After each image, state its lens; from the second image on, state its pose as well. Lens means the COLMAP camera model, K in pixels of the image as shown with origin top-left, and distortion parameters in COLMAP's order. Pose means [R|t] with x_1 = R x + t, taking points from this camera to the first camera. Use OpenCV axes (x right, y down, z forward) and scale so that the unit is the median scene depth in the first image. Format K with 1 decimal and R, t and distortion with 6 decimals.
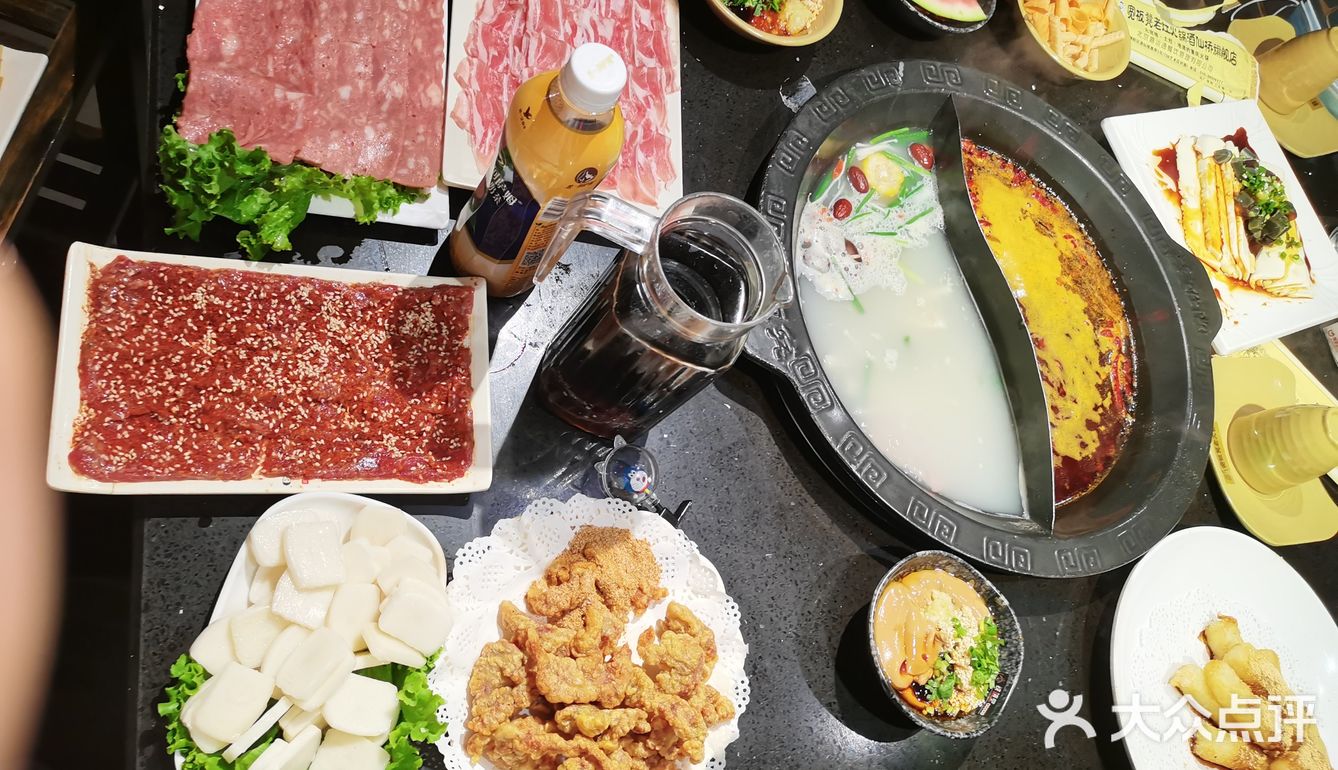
lens RADIAL K [[1089.9, 0, 631.5], [0, 1089.9, 433.2], [0, 0, 1]] dist [0.003467, -0.001698]
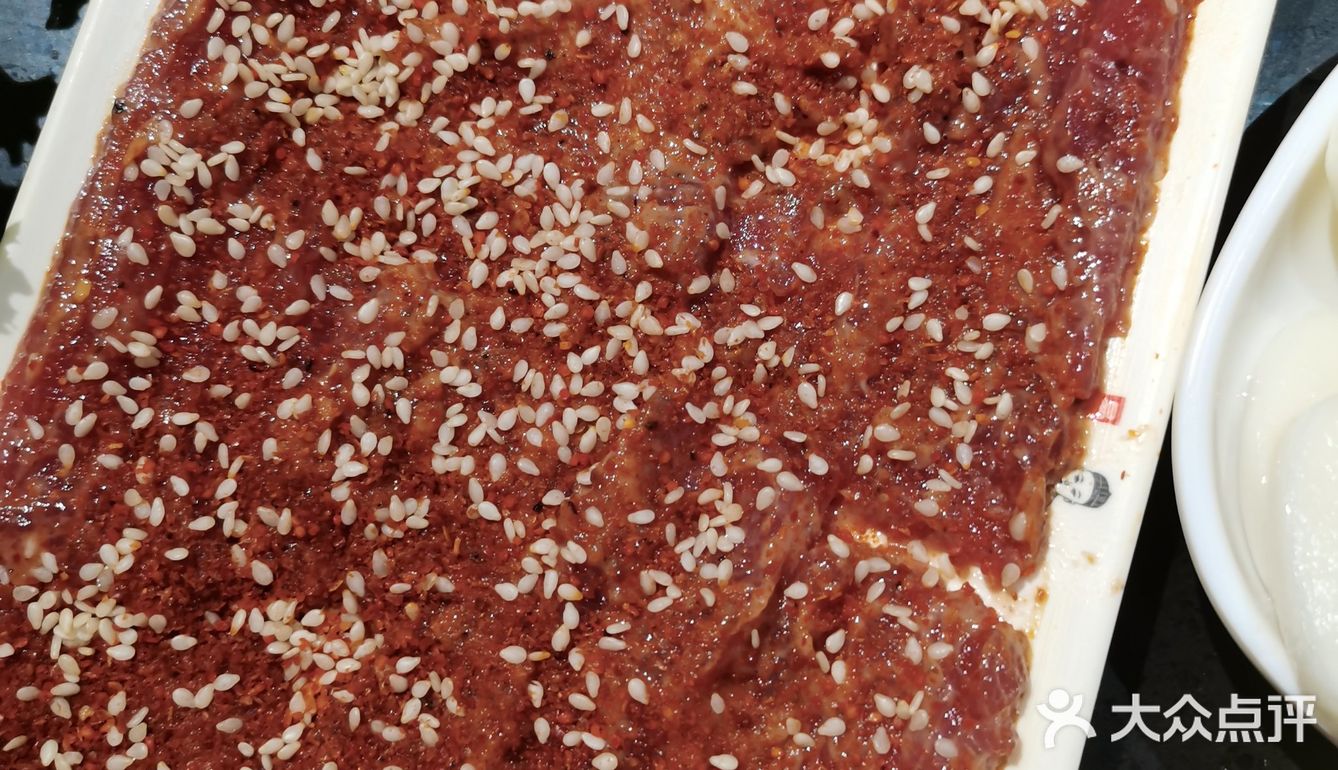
lens RADIAL K [[1089.9, 0, 631.5], [0, 1089.9, 433.2], [0, 0, 1]] dist [0.003467, -0.001698]
pose [[0.339320, -0.915407, -0.216546, -0.280860], [0.920058, 0.275043, 0.279007, -0.095719], [-0.195845, -0.293907, 0.935555, 0.794650]]
